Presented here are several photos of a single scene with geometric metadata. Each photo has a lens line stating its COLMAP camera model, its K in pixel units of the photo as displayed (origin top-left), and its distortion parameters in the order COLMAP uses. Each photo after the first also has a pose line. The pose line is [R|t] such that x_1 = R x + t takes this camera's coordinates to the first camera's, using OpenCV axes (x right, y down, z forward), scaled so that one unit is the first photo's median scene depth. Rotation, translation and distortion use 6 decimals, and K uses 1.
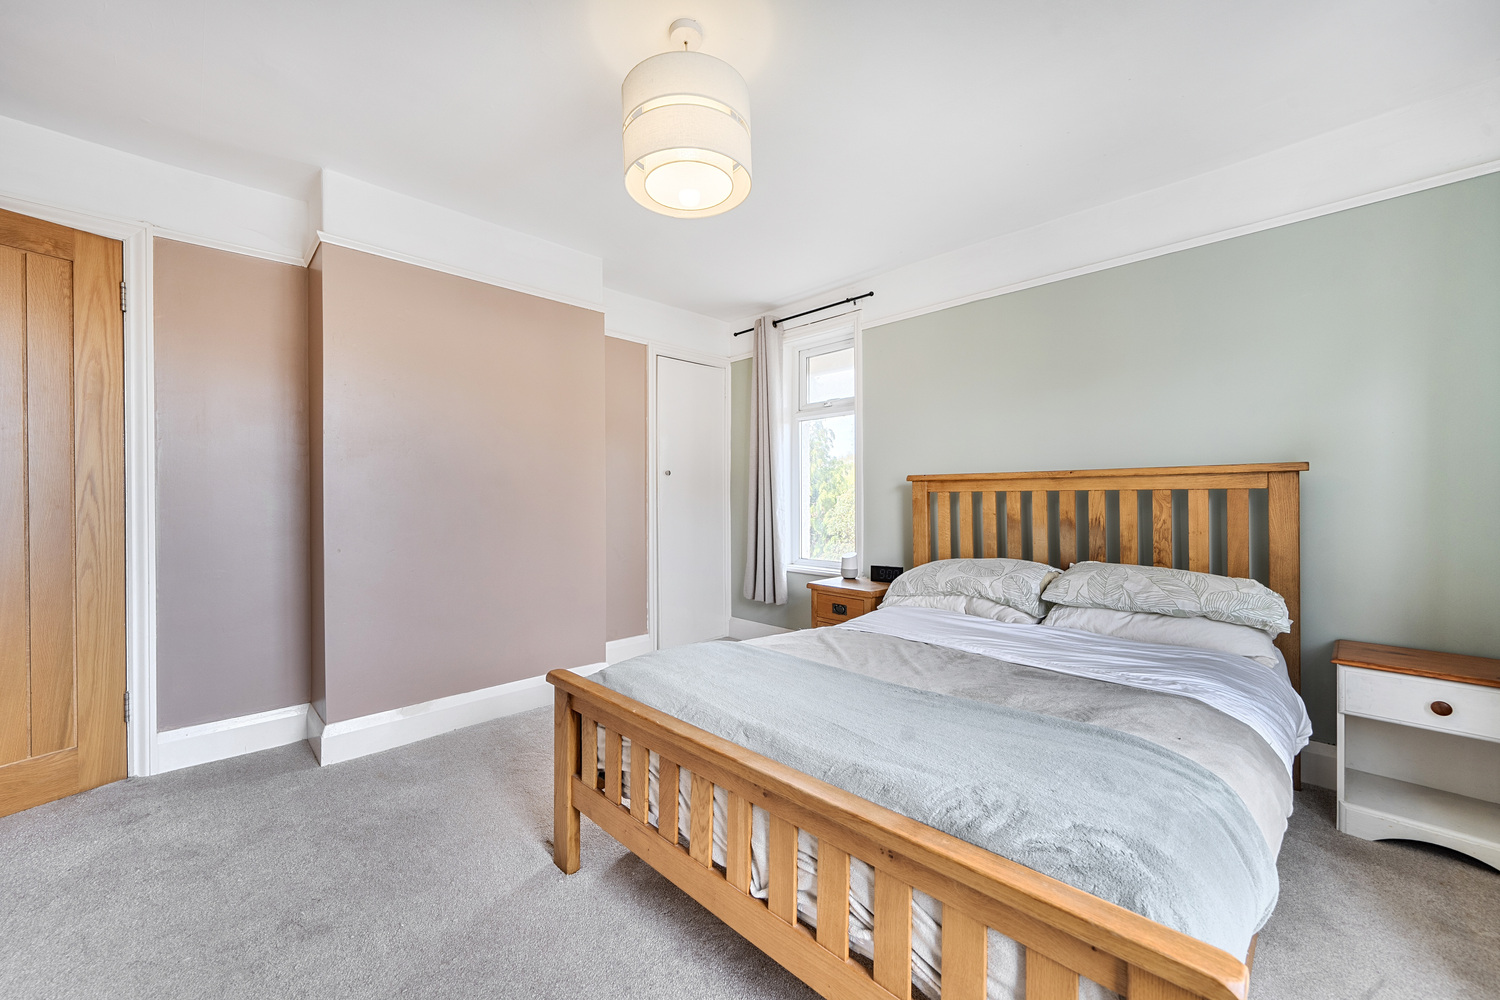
lens RADIAL K [[575.6, 0, 745.8], [0, 575.6, 493.6], [0, 0, 1]] dist [-0.000274, -0.000033]
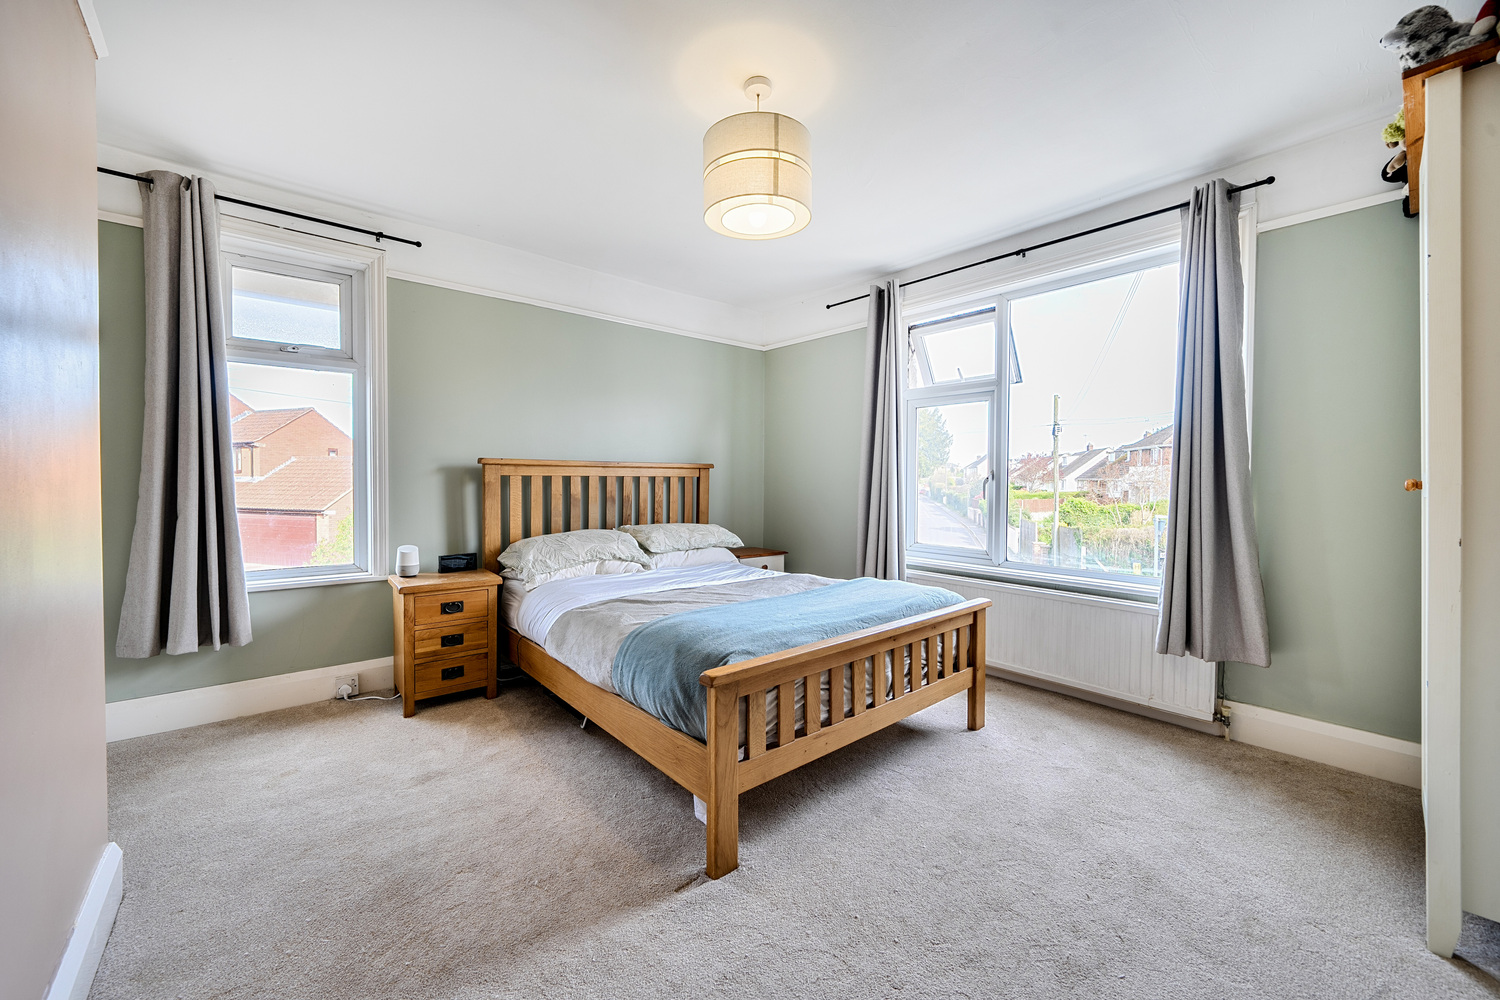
lens RADIAL K [[575.6, 0, 745.8], [0, 575.6, 493.6], [0, 0, 1]] dist [-0.000274, -0.000033]
pose [[0.077199, -0.020368, 0.996808, -0.758328], [-0.008180, 0.999745, 0.021062, 0.005226], [-0.996982, -0.009779, 0.077013, 0.547967]]
